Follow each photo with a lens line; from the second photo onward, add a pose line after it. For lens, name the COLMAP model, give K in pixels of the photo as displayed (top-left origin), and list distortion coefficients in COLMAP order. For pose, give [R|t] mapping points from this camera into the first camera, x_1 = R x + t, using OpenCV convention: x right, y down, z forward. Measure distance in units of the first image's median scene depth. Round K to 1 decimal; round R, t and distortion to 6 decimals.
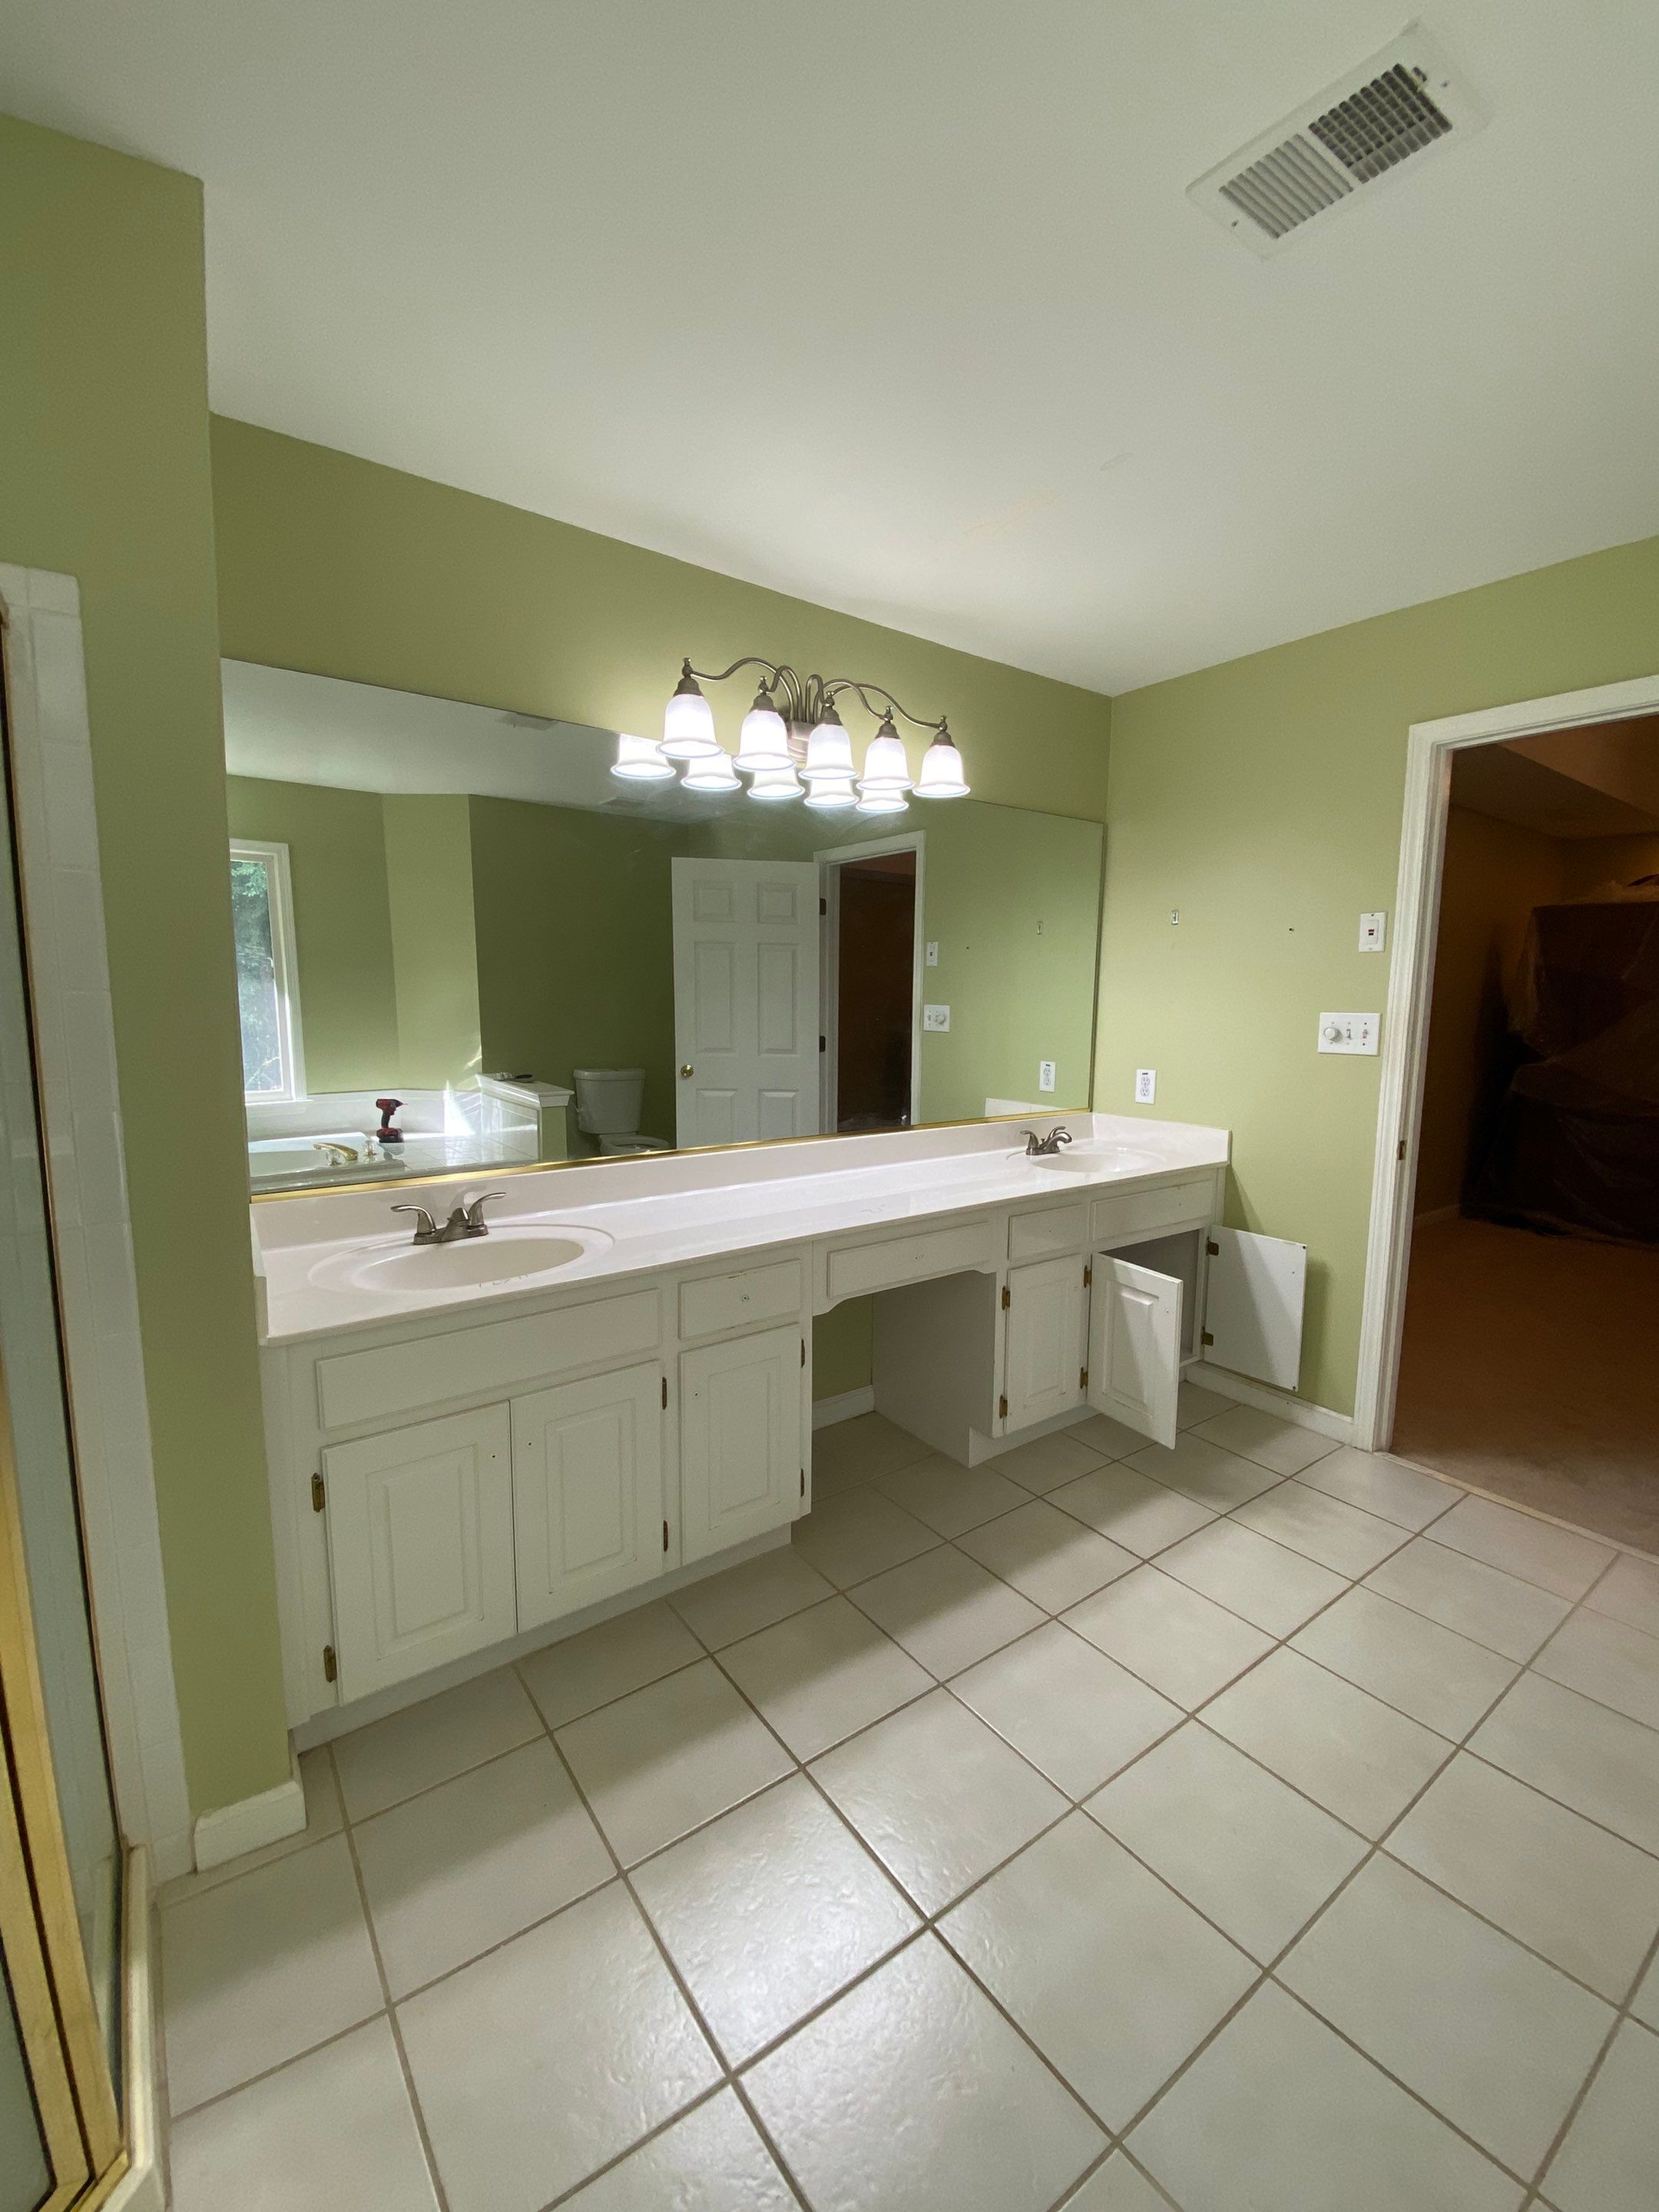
lens RADIAL K [[898.4, 0, 832.9], [0, 898.4, 1111.7], [0, 0, 1]] dist [0.052109, -0.045501]
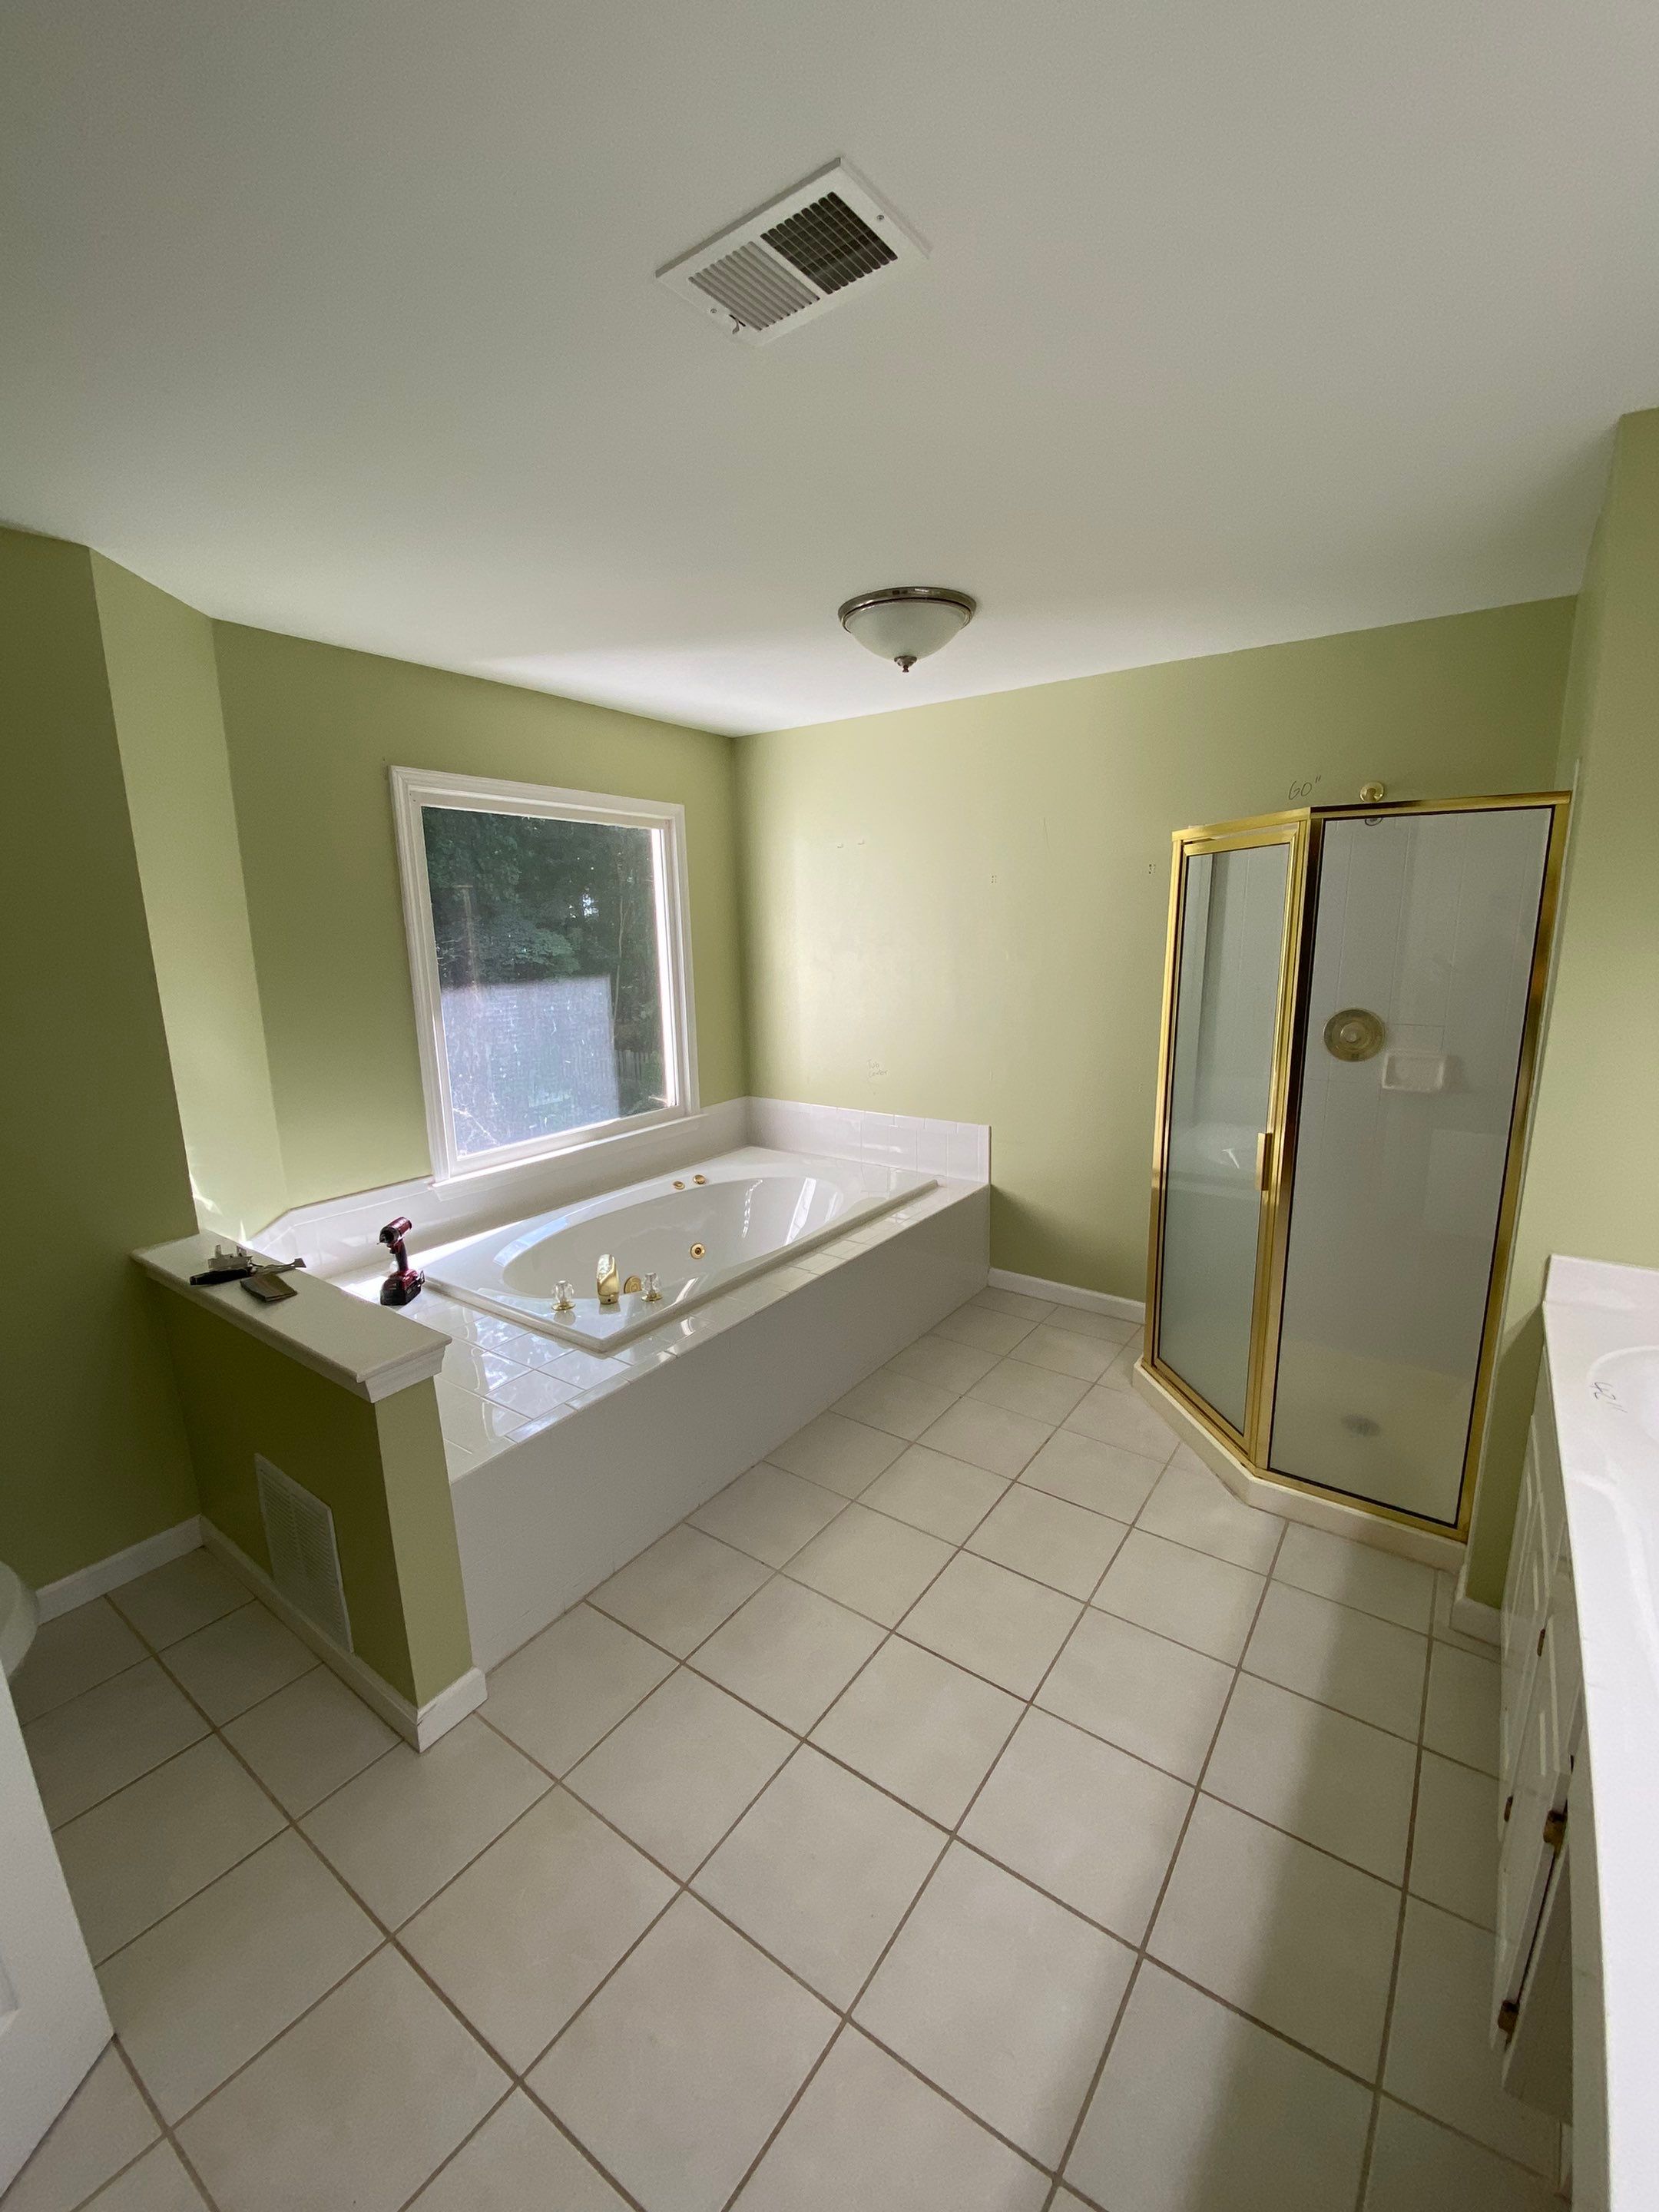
lens RADIAL K [[898.4, 0, 832.9], [0, 898.4, 1111.7], [0, 0, 1]] dist [0.052109, -0.045501]
pose [[-0.951358, 0.074613, -0.298915, 0.513915], [-0.030302, 0.942865, 0.331794, -0.303104], [0.306592, 0.324713, -0.894742, 1.284085]]
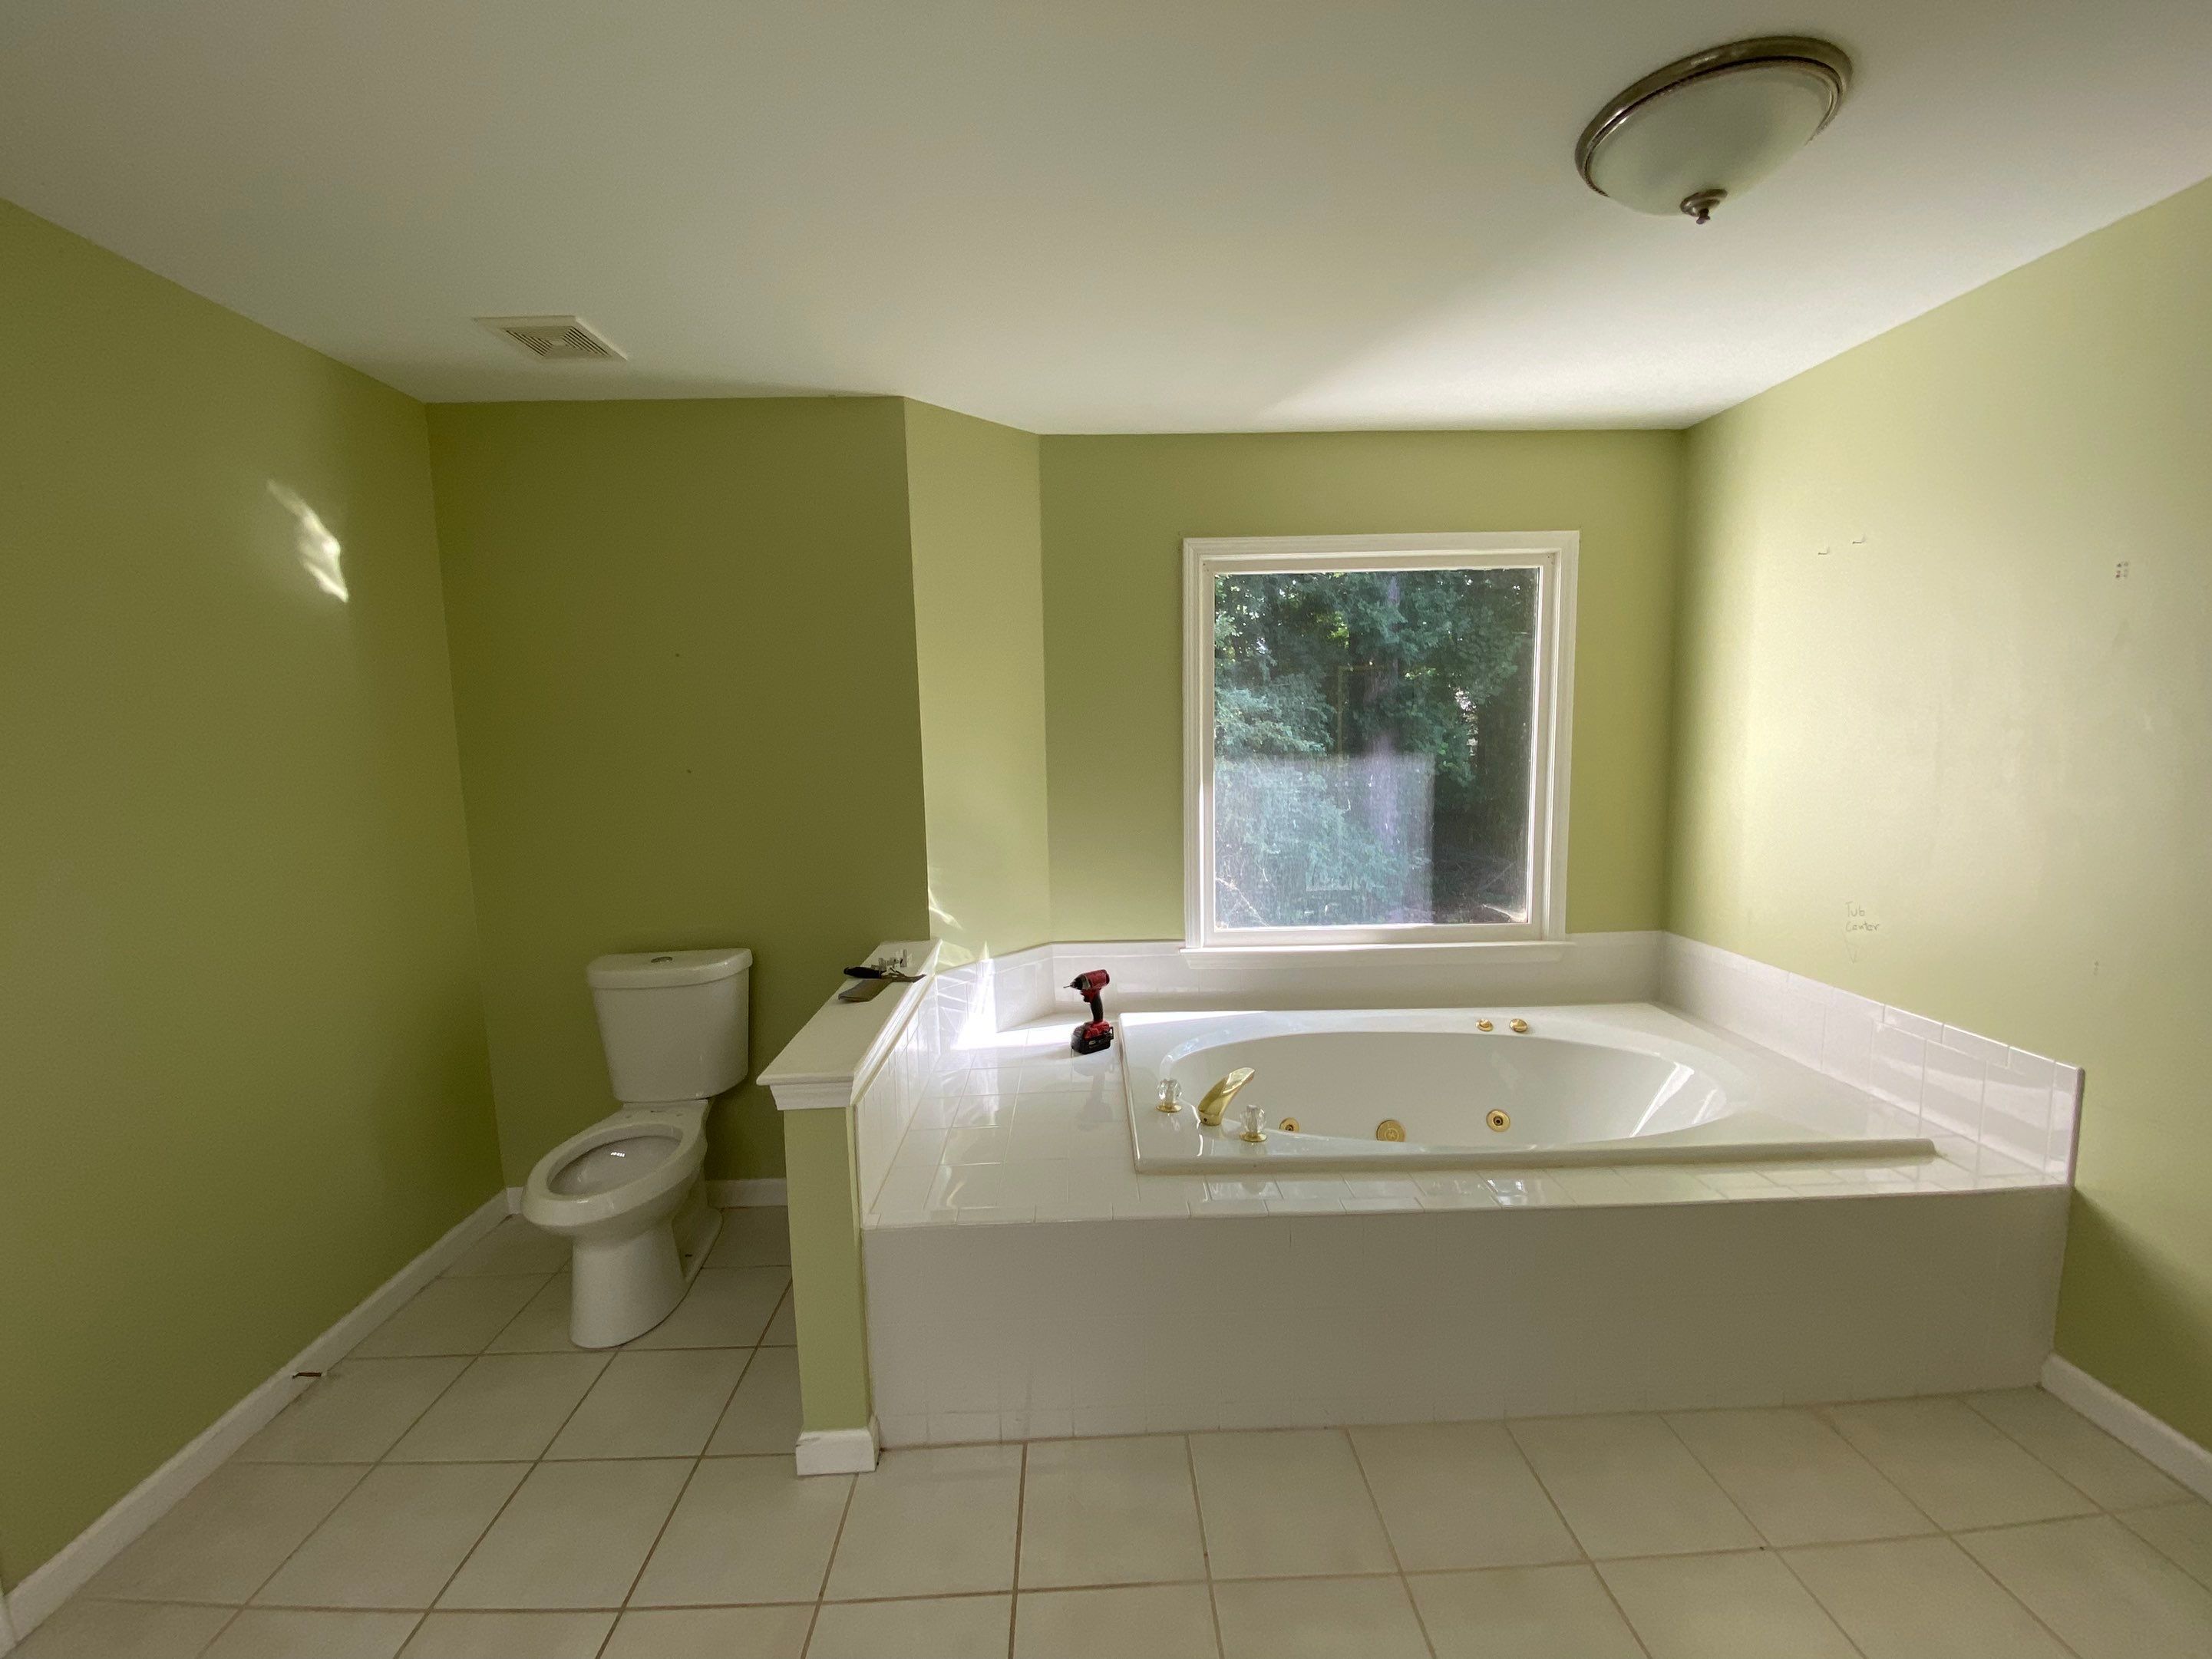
lens RADIAL K [[910.2, 0, 1102.4], [0, 910.2, 835.8], [0, 0, 1]] dist [0.085807, -0.048417]
pose [[-0.825191, -0.054822, 0.562187, -0.083597], [0.088237, 0.970550, 0.224160, -0.191442], [-0.557920, 0.234580, -0.796051, 0.972957]]
